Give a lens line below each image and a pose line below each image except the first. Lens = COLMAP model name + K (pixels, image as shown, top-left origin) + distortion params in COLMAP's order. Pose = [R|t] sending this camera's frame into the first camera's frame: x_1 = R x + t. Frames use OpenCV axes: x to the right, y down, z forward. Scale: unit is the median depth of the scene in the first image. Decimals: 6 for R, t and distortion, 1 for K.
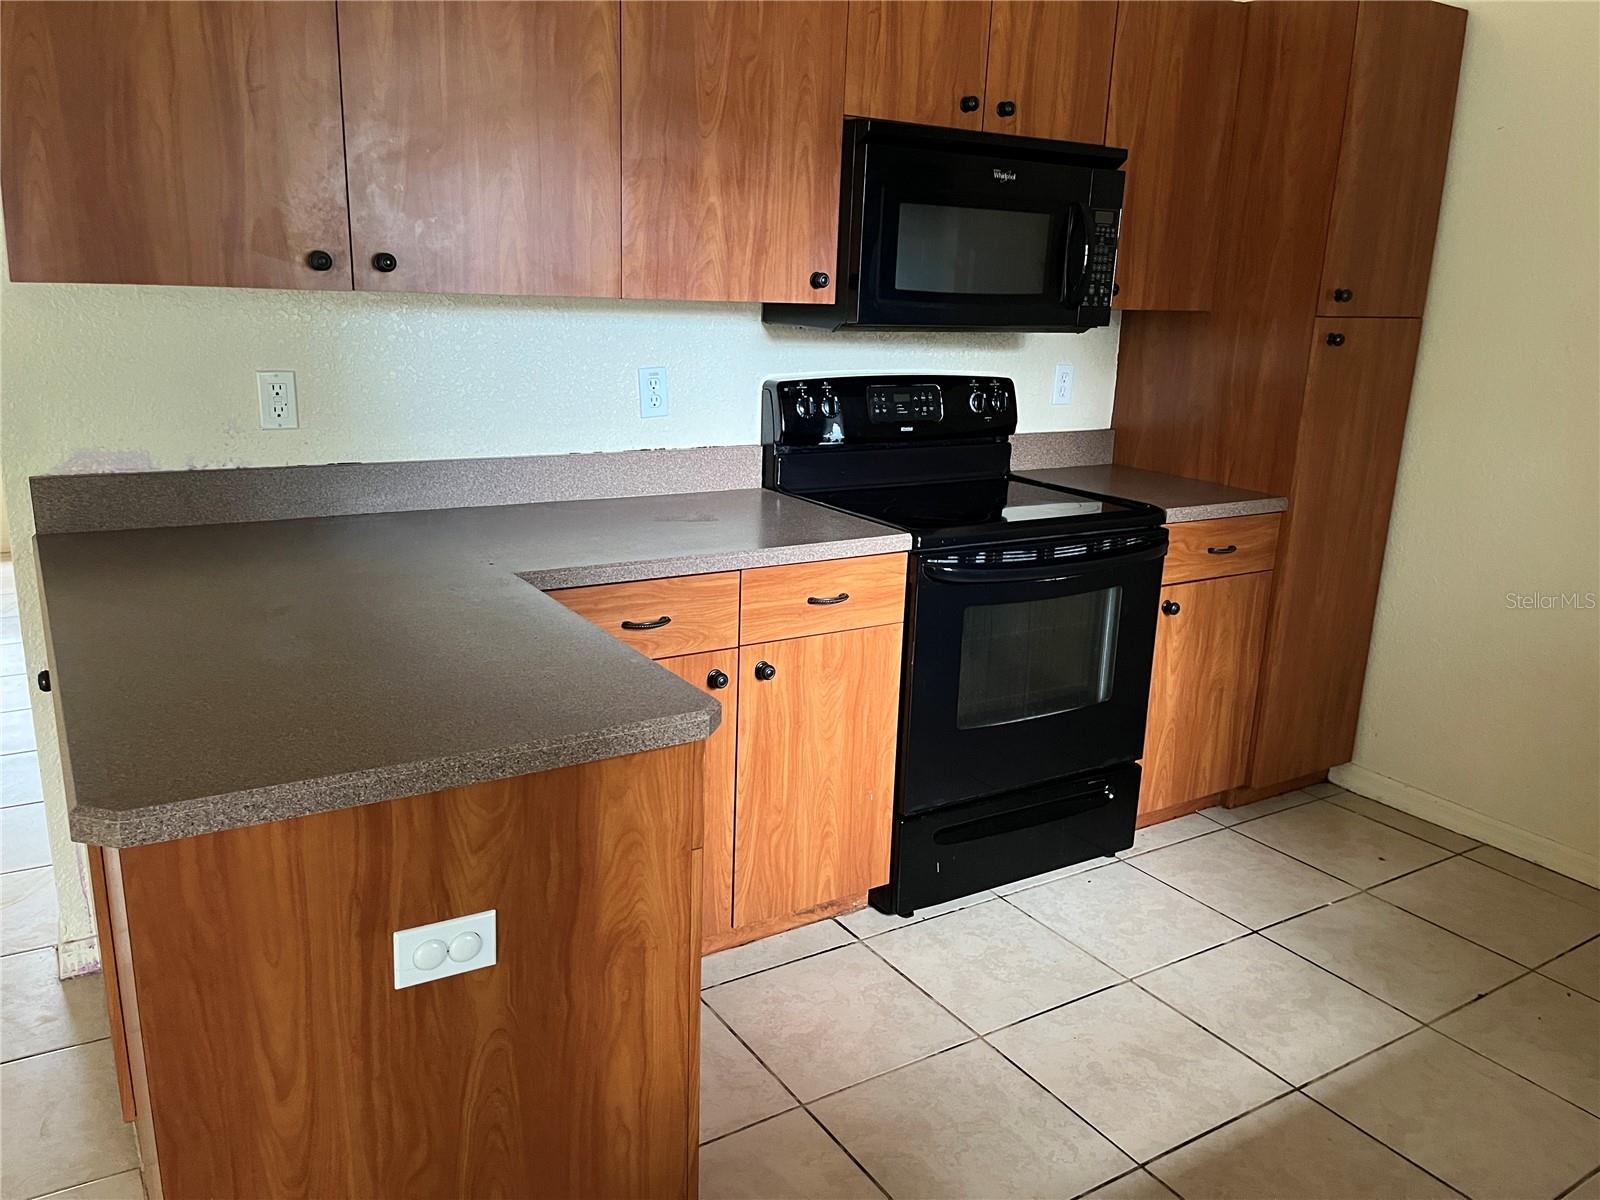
lens RADIAL K [[1214.7, 0, 796.8], [0, 1214.7, 601.8], [0, 0, 1]] dist [0.047479, -0.067239]
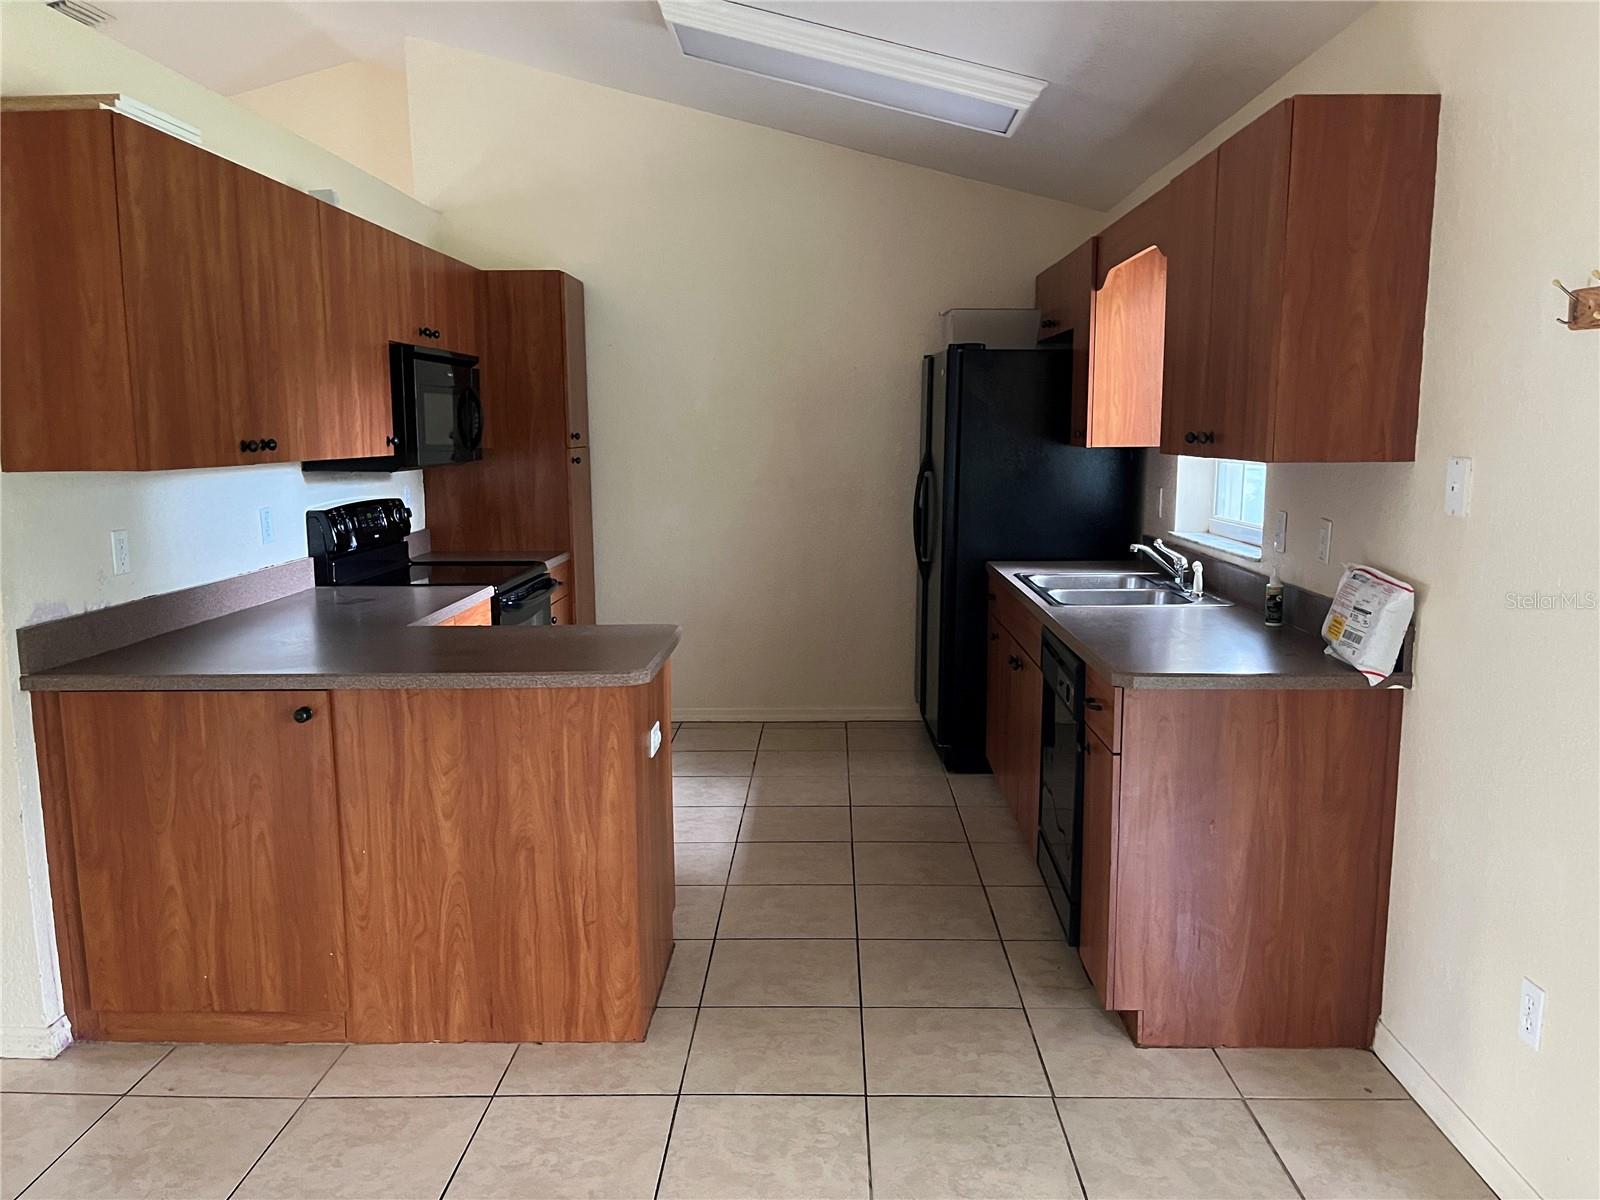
lens RADIAL K [[1214.7, 0, 802.5], [0, 1214.7, 602.2], [0, 0, 1]] dist [0.047479, -0.067239]
pose [[0.549916, -0.155856, 0.820549, -0.897064], [0.233953, 0.971850, 0.027804, 0.015548], [-0.801784, 0.176680, 0.570899, -0.252544]]
